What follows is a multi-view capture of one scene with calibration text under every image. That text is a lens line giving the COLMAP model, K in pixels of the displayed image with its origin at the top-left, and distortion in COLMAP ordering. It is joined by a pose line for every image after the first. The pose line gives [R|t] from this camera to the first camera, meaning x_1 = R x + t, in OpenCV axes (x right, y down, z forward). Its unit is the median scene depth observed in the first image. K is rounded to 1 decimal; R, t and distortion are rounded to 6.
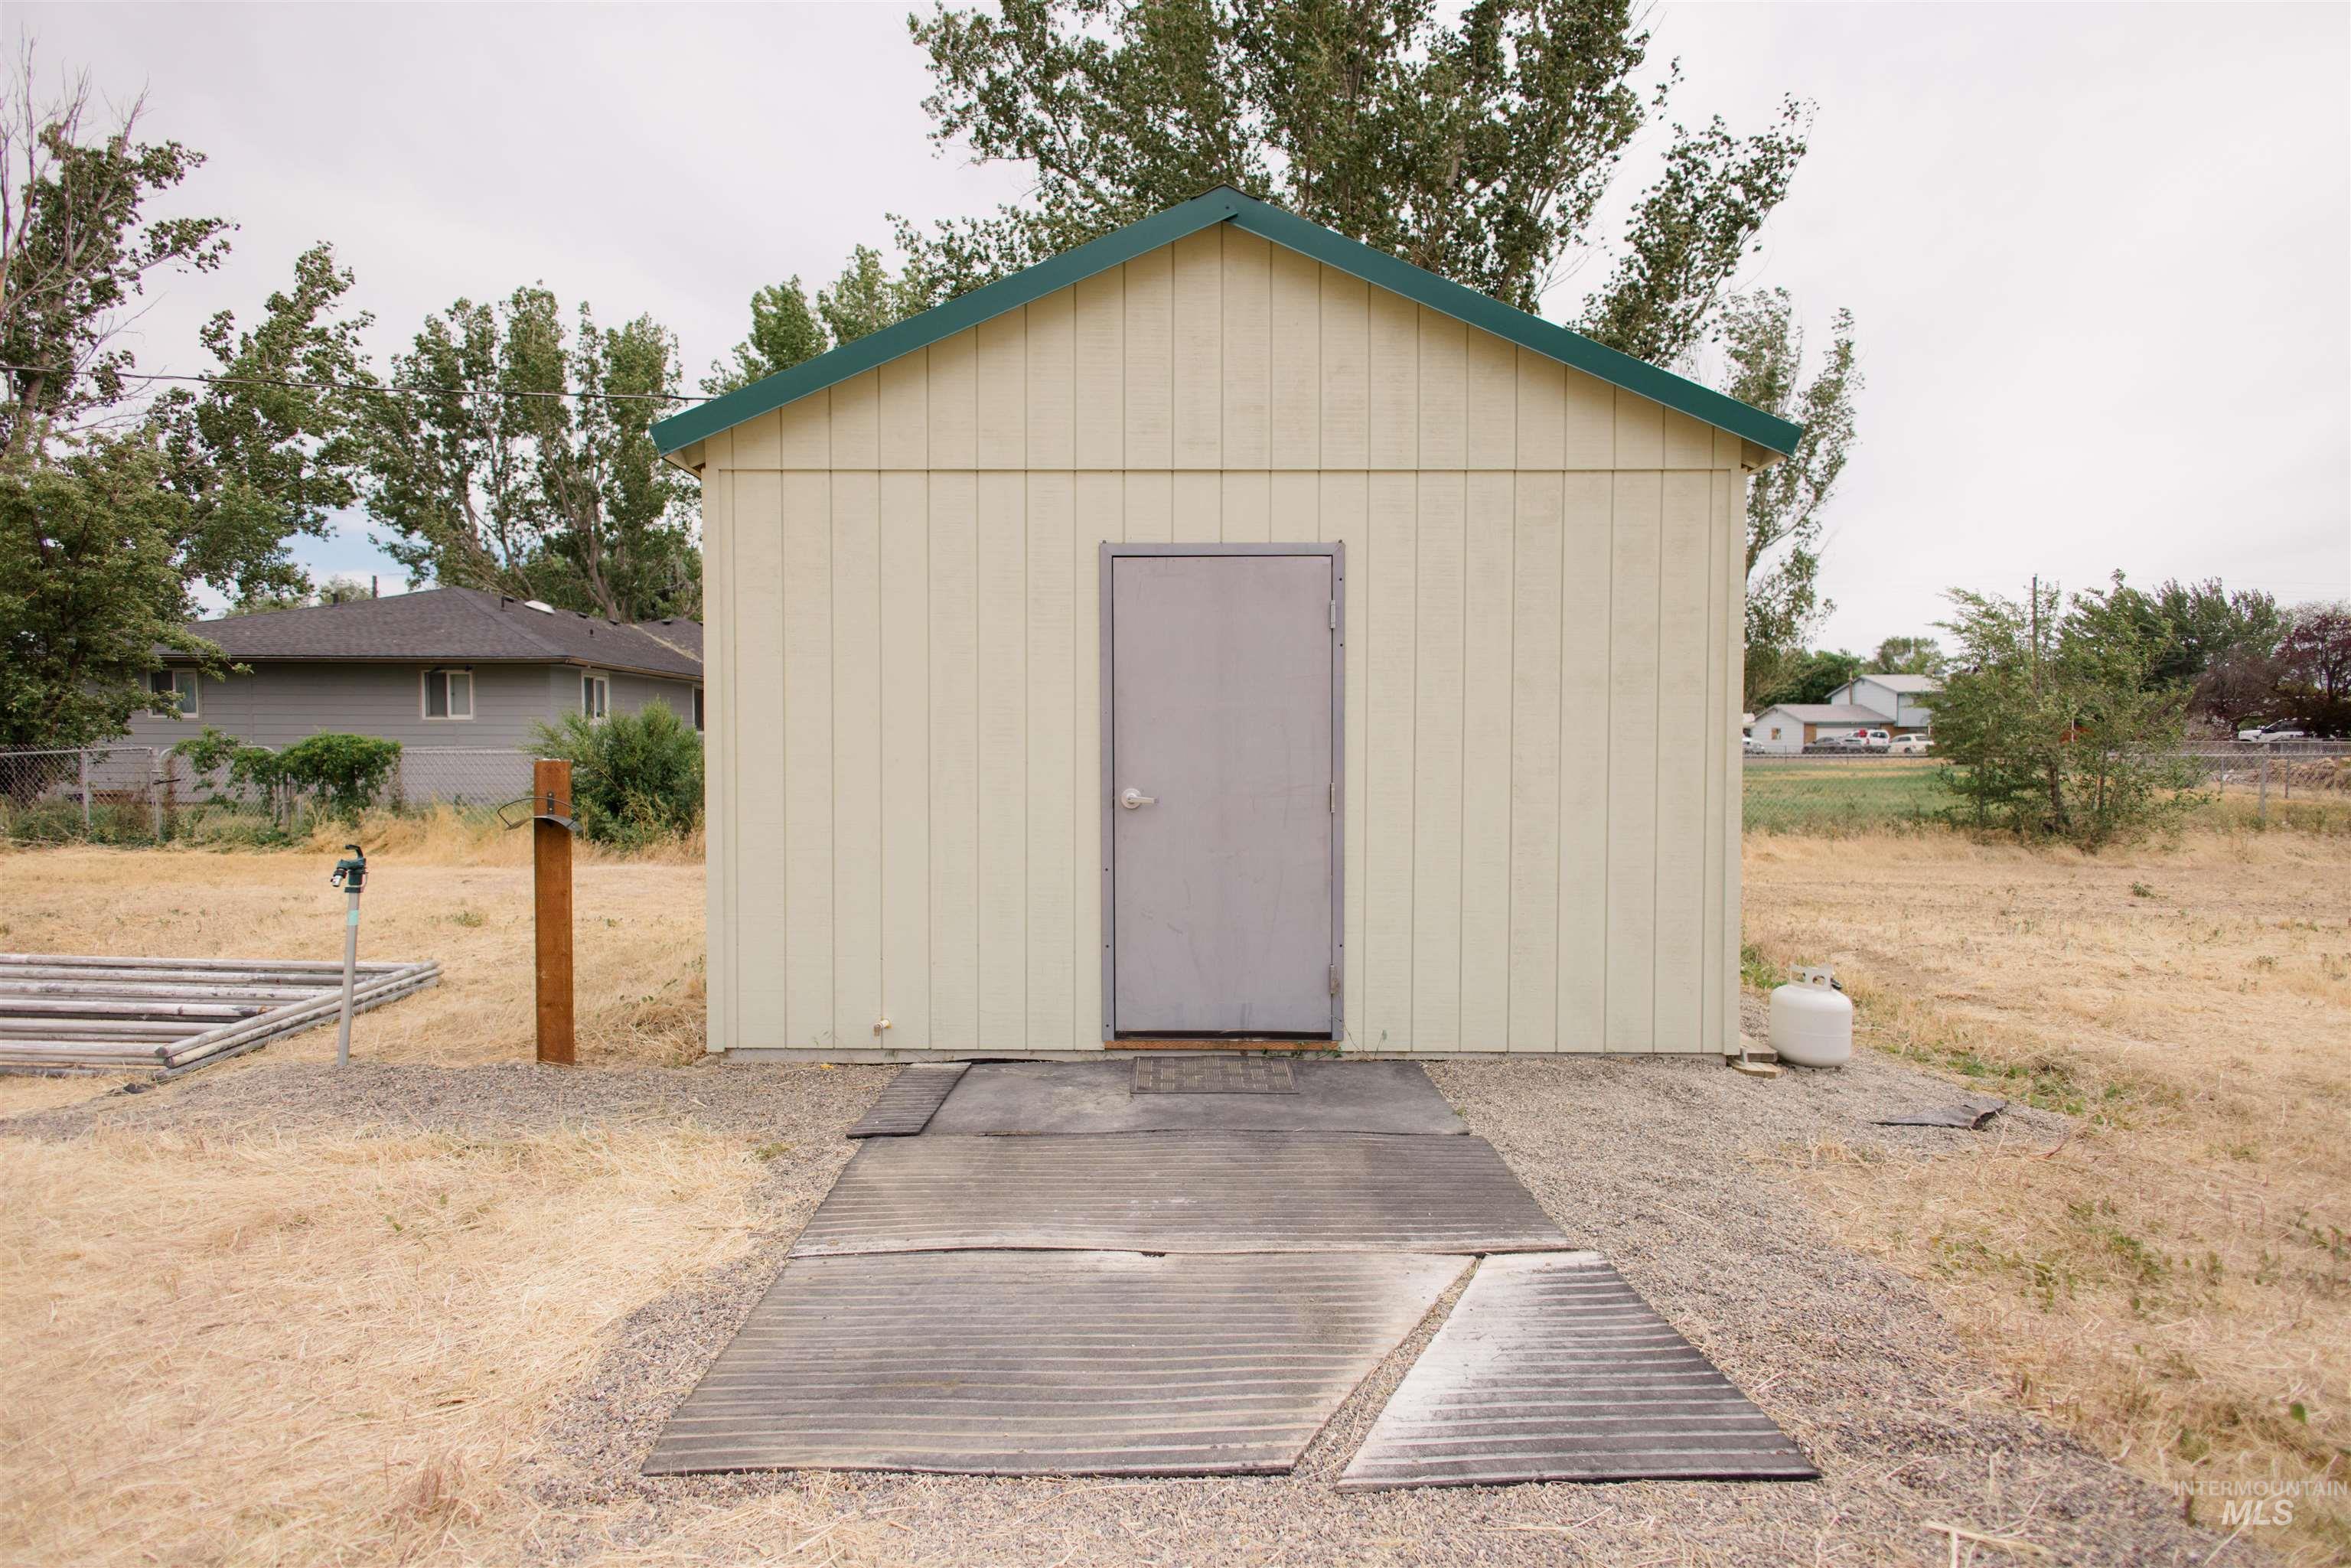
lens RADIAL K [[1120.9, 0, 1175.5], [0, 1120.9, 784.0], [0, 0, 1]] dist [0.001758, 0.000008]
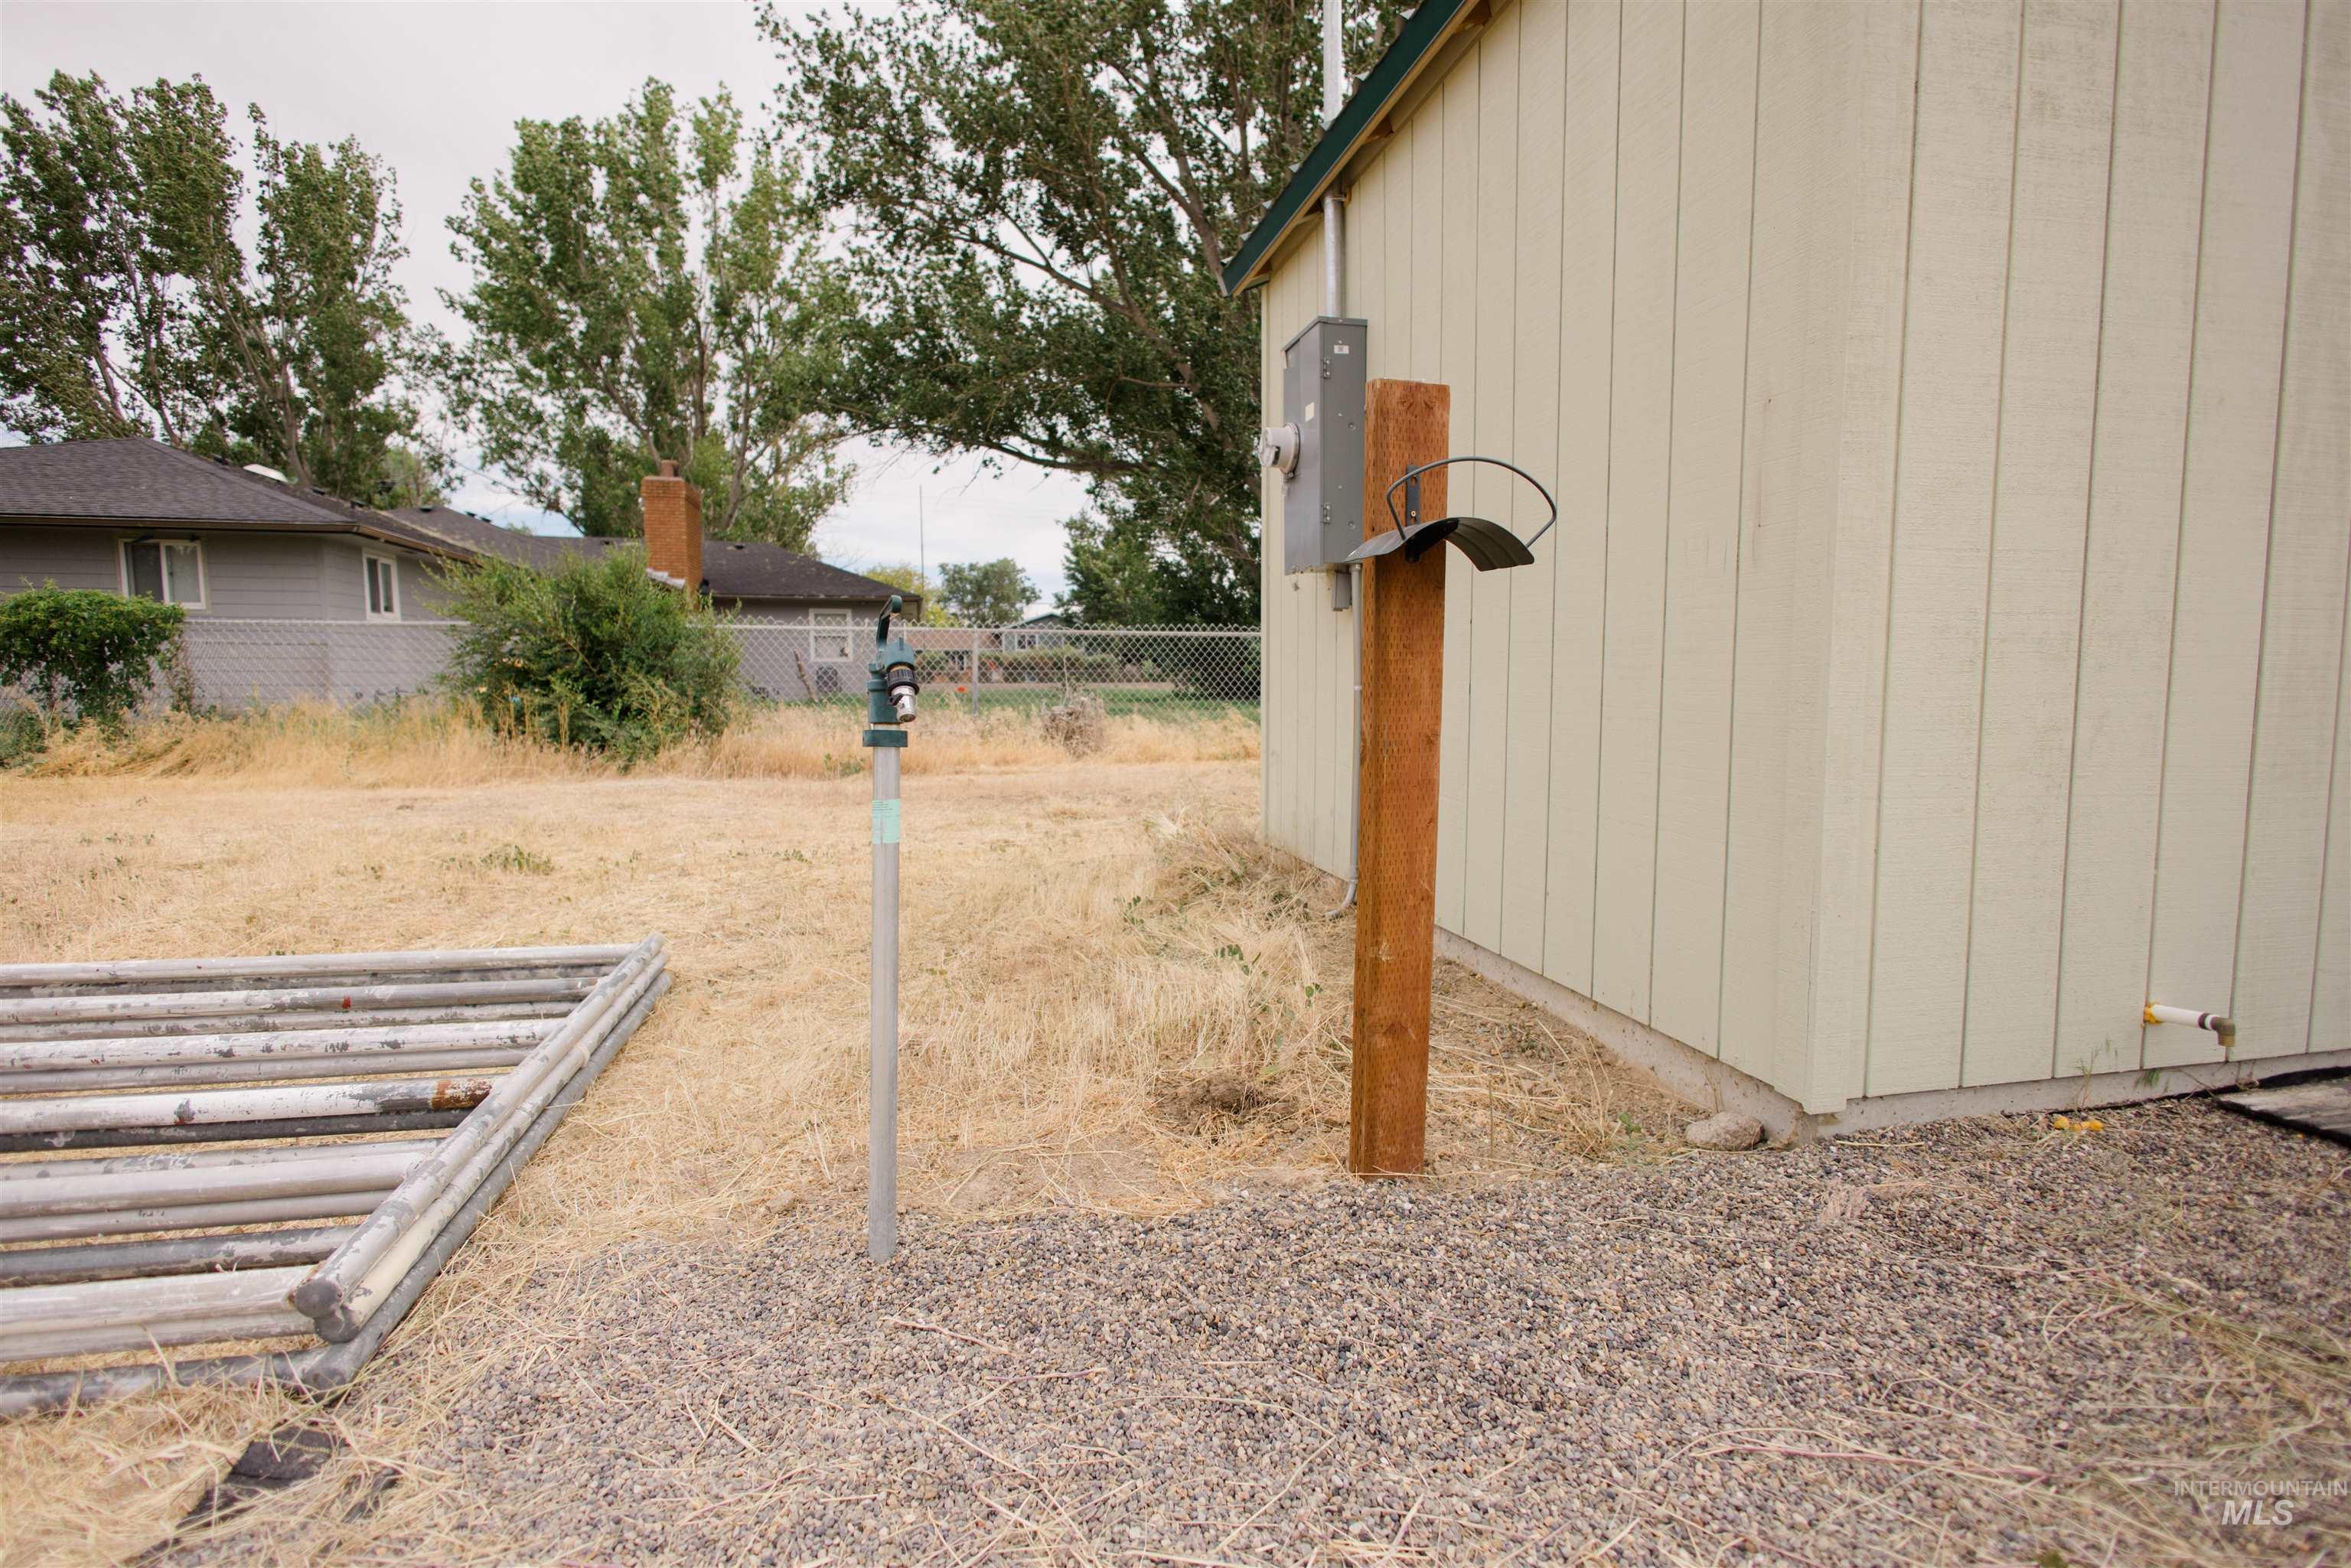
lens RADIAL K [[1093.5, 0, 1175.5], [0, 1093.5, 784.0], [0, 0, 1]] dist [0.001489, -0.004500]
pose [[0.973277, -0.025241, 0.228244, -0.091406], [0.012352, 0.998256, 0.057725, 0.011411], [-0.229303, -0.053363, 0.971891, 0.083279]]
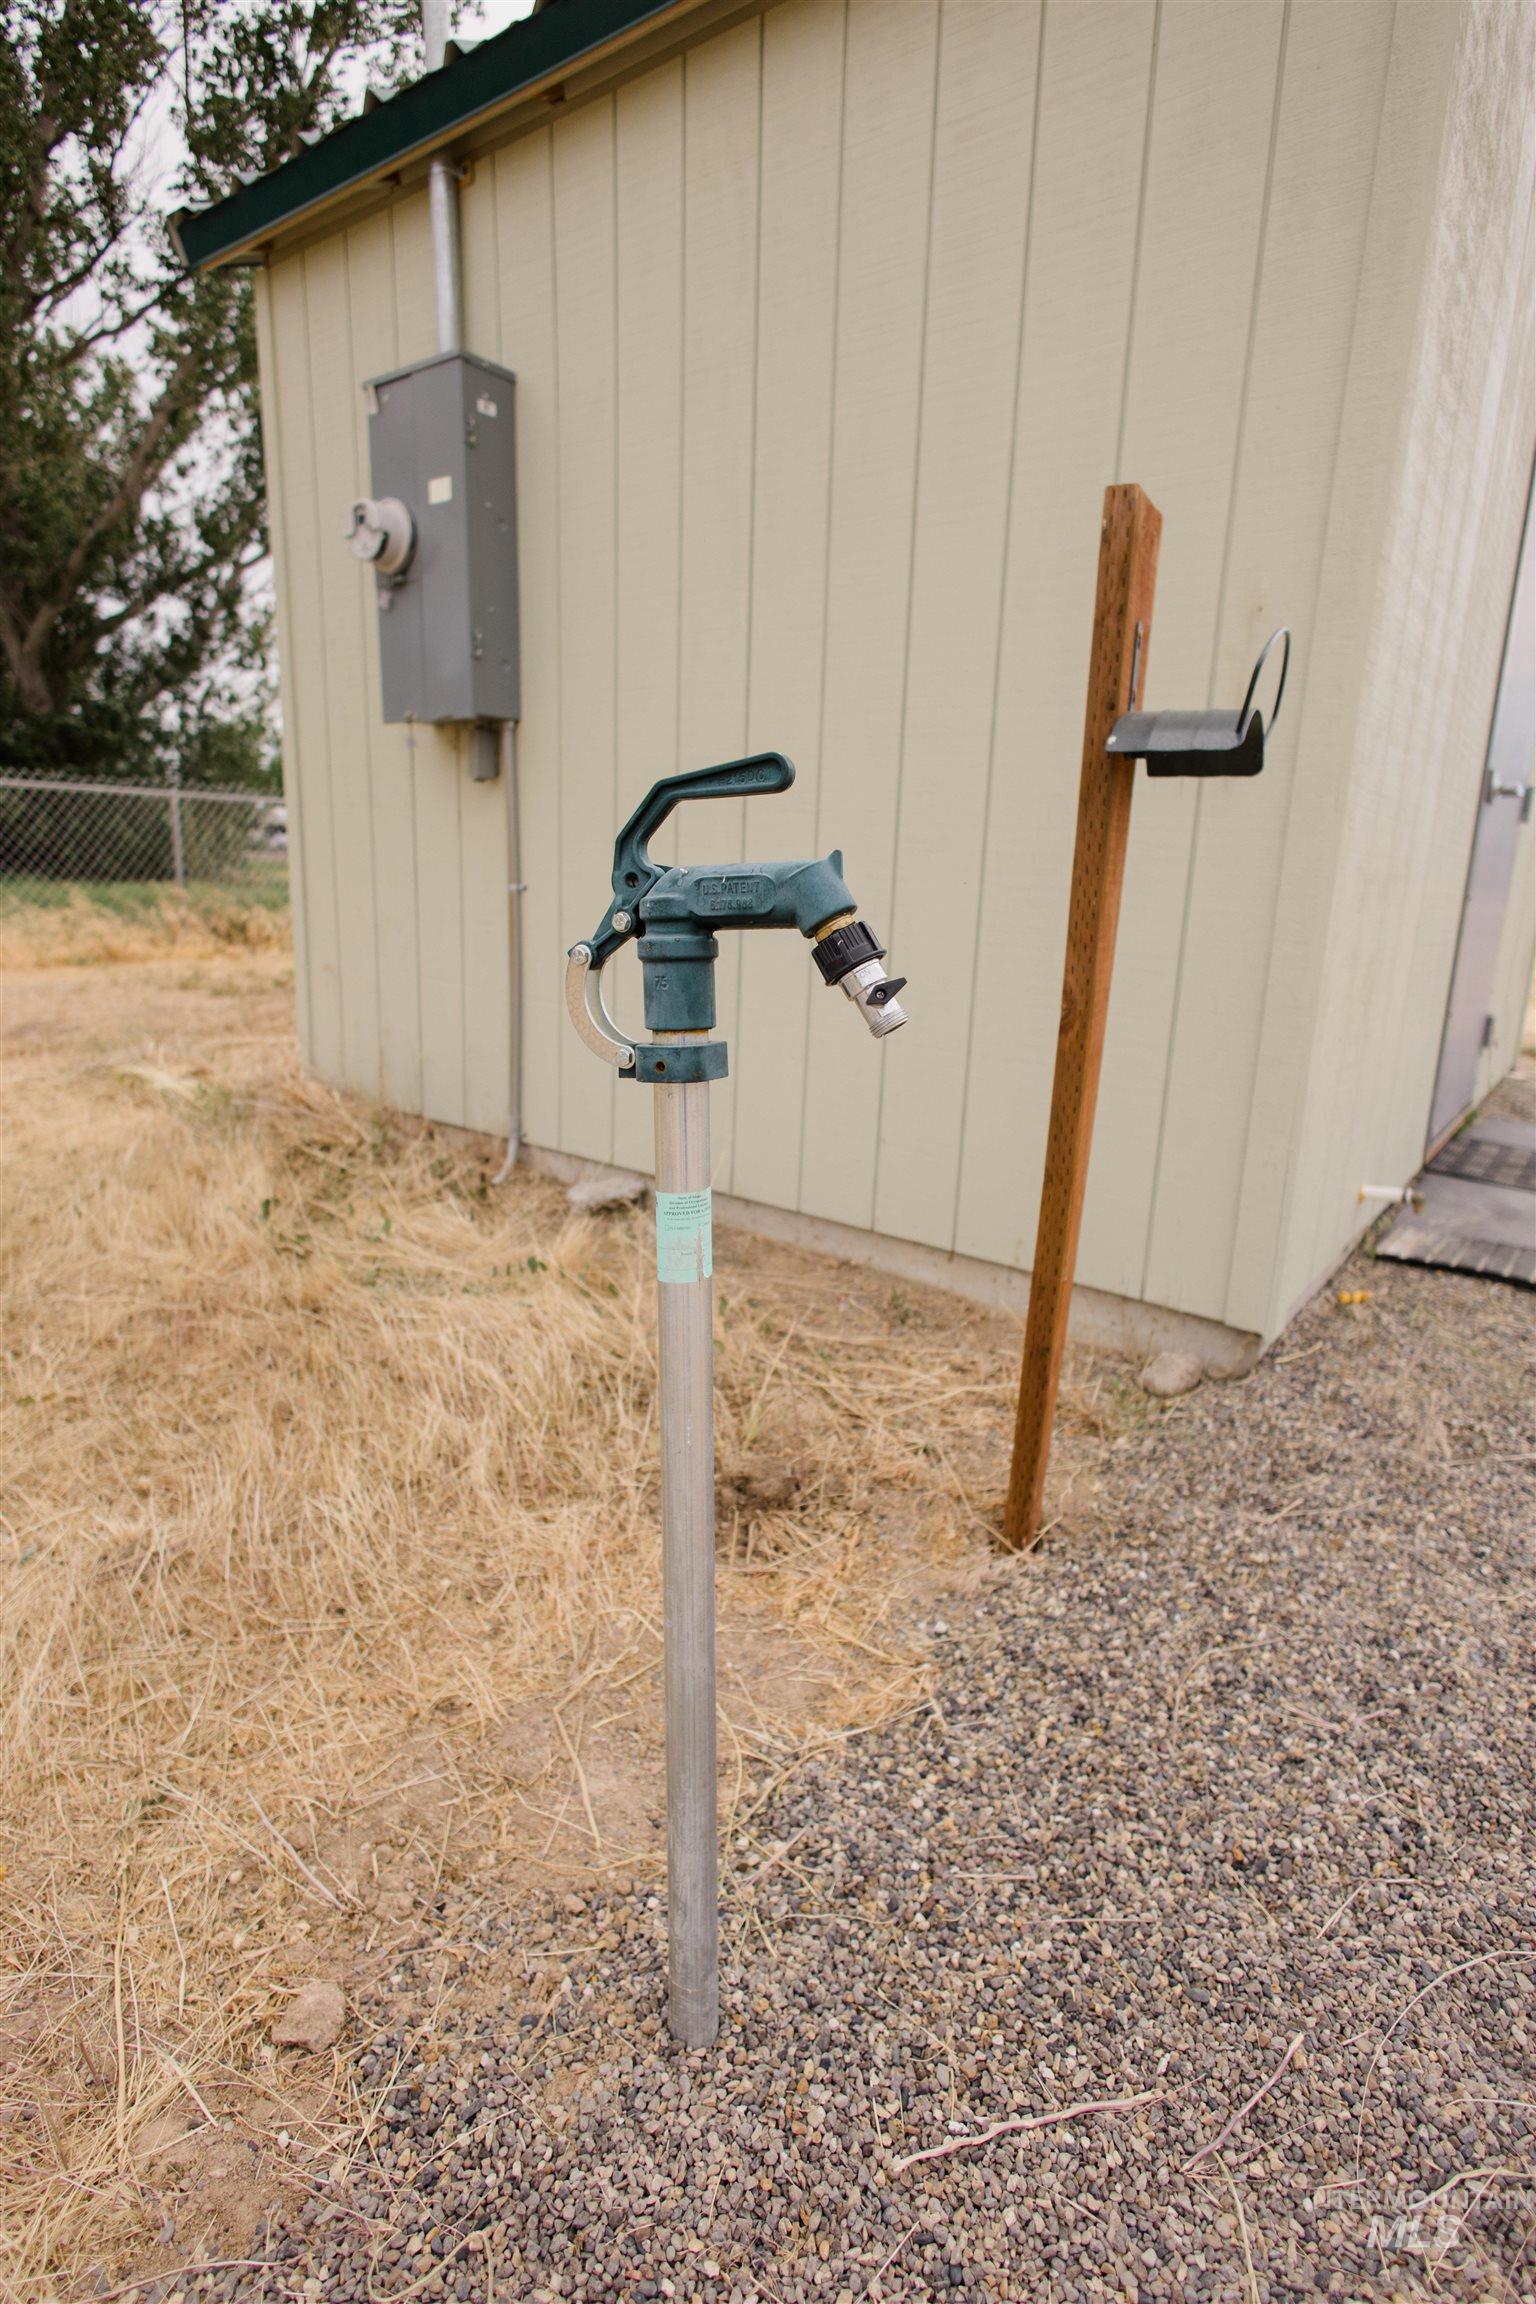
lens RADIAL K [[1134.7, 0, 768.0], [0, 1134.7, 1152.0], [0, 0, 1]] dist [-0.013393, -0.001552]
pose [[0.604769, -0.170916, 0.777845, -0.107267], [-0.006902, 0.975538, 0.219721, 0.009092], [-0.796371, -0.138249, 0.588795, 0.113345]]
